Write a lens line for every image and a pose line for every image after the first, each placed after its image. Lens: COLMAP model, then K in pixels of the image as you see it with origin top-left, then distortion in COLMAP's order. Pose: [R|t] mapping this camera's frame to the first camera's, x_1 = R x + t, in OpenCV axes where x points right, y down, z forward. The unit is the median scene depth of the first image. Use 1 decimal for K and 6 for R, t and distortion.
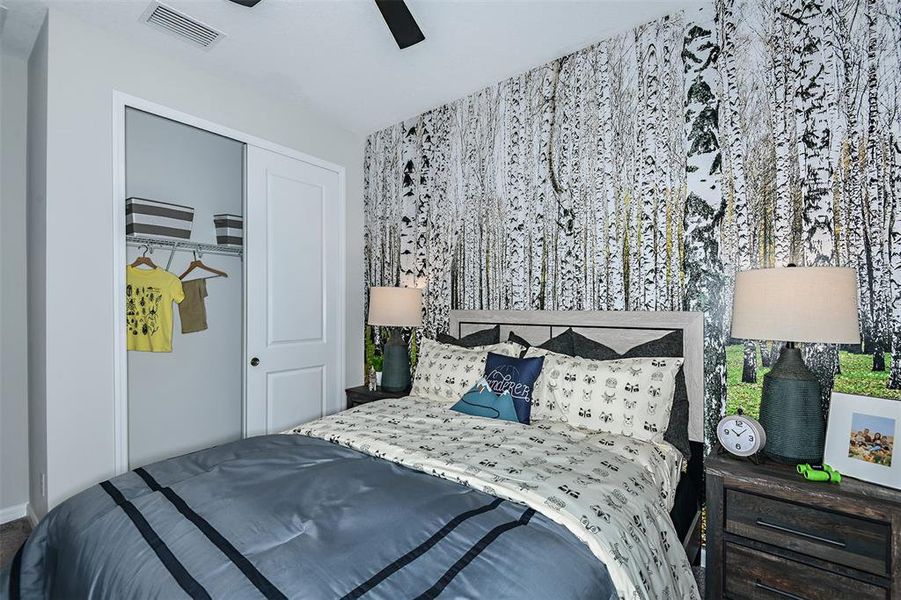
lens RADIAL K [[405.4, 0, 453.0], [0, 405.4, 305.1], [0, 0, 1]] dist [0.021422, -0.019562]
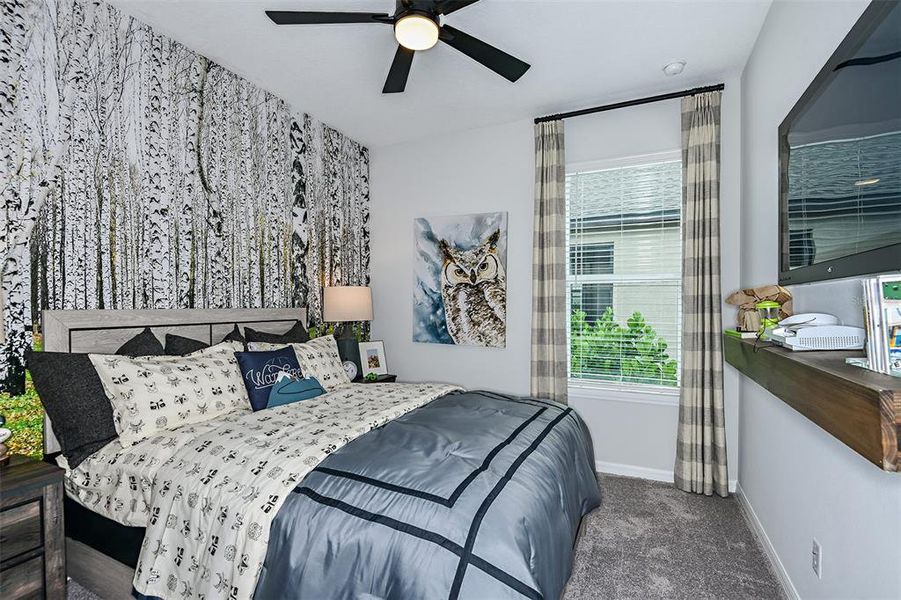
lens RADIAL K [[405.4, 0, 453.0], [0, 405.4, 305.1], [0, 0, 1]] dist [0.021422, -0.019562]
pose [[-0.229112, 0.000630, 0.973400, -0.870395], [-0.001312, 0.999999, -0.000956, 0.004780], [-0.973399, -0.001496, -0.229111, 0.648849]]
